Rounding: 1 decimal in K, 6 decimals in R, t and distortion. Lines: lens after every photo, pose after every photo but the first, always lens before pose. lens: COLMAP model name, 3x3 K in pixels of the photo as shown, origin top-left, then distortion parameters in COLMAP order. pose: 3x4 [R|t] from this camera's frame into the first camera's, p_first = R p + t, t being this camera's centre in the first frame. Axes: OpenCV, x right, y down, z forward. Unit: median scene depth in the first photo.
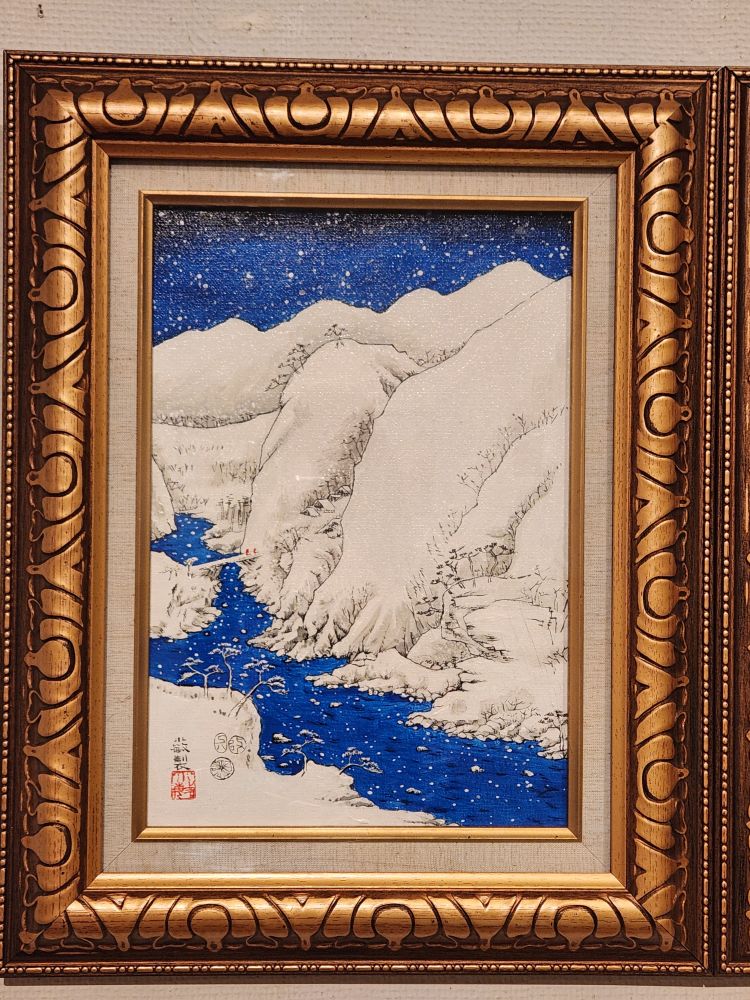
lens RADIAL K [[1286.5, 0, 374.9], [0, 1286.5, 497.9], [0, 0, 1]] dist [-0.019449, 0.000000]
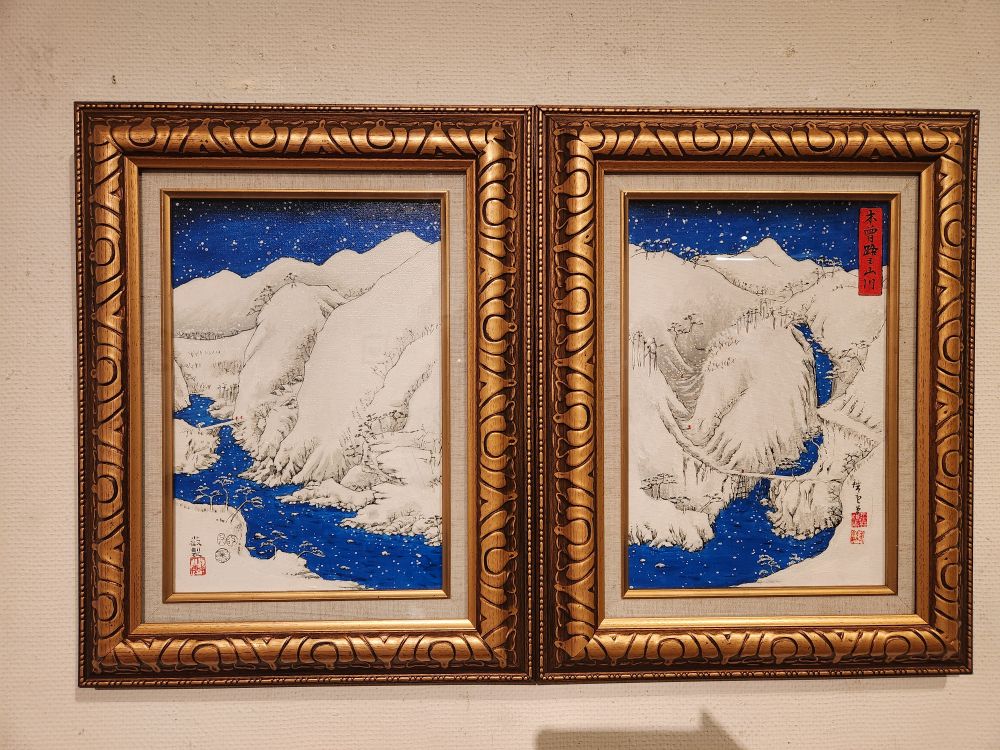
lens RADIAL K [[670.7, 0, 503.2], [0, 670.7, 378.7], [0, 0, 1]] dist [-0.008627, -0.026504]
pose [[0.999843, -0.013049, 0.011997, 0.219476], [0.012902, 0.999841, 0.012305, -0.012583], [-0.012156, -0.012148, 0.999852, 0.177361]]
